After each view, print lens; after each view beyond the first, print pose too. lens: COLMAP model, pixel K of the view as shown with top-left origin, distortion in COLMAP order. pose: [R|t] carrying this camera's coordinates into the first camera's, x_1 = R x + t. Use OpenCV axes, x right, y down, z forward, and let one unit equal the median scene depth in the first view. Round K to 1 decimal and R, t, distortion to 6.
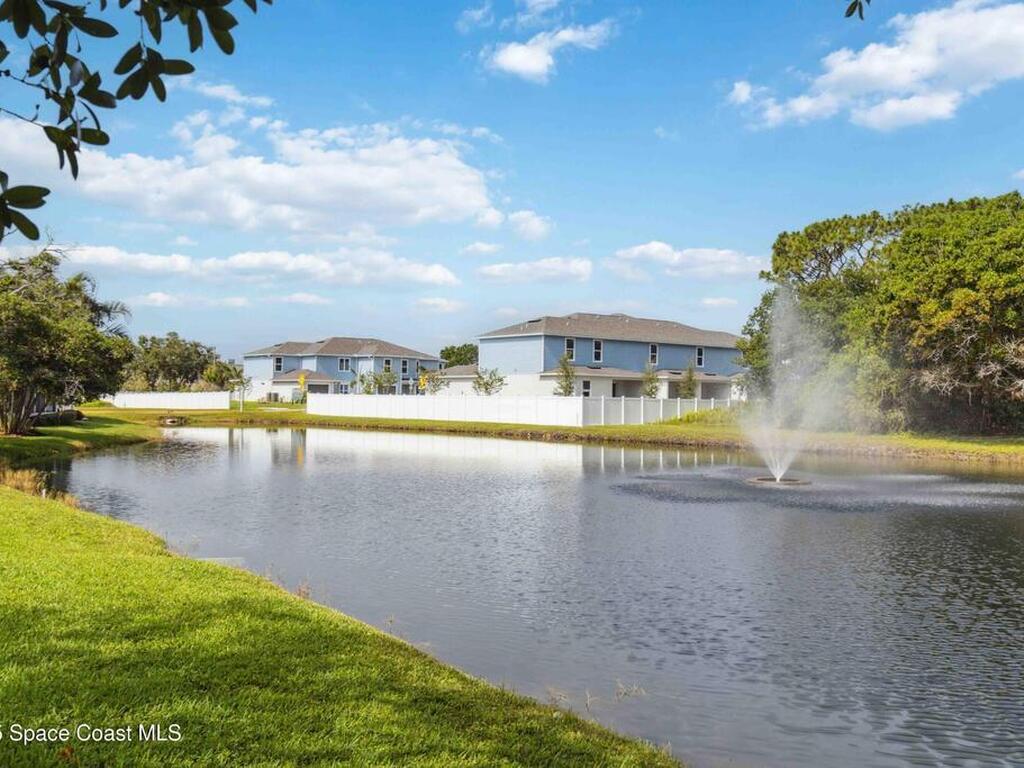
lens RADIAL K [[950.9, 0, 512.0], [0, 950.9, 384.0], [0, 0, 1]] dist [0.006323, 0.008872]
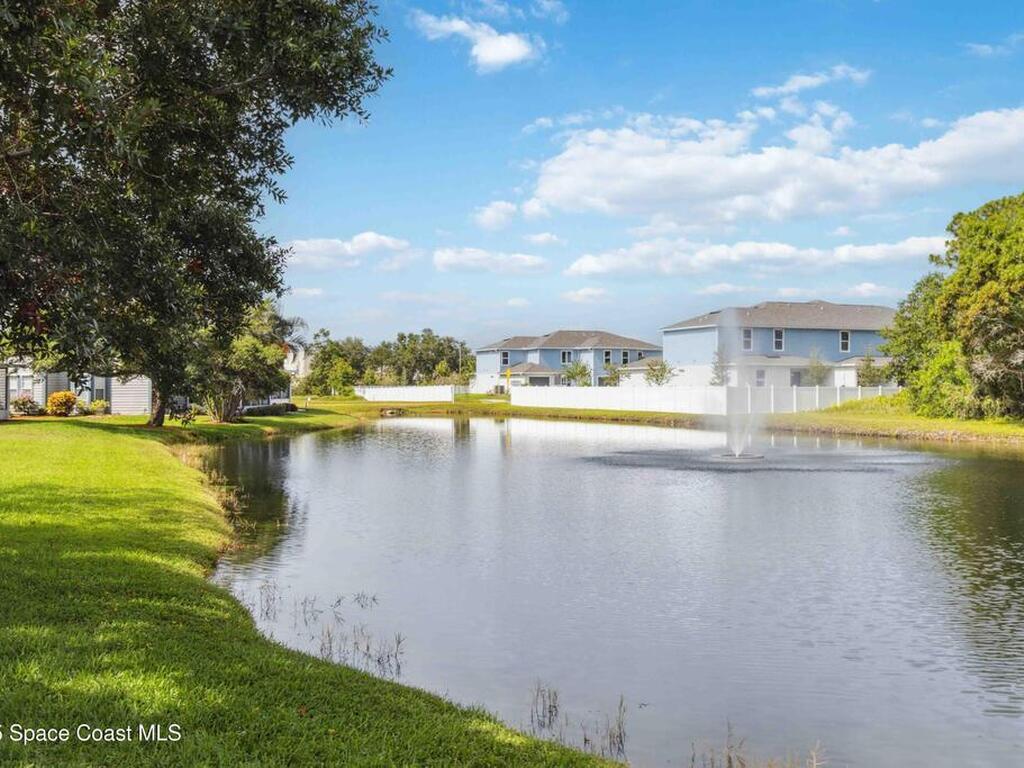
lens RADIAL K [[1019.8, 0, 512.0], [0, 1019.8, 384.0], [0, 0, 1]] dist [0.018845, 0.010450]
pose [[0.956254, -0.014350, -0.292186, 0.125863], [0.017564, 0.999811, 0.008377, -0.002109], [0.292011, -0.013143, 0.956325, -0.107271]]
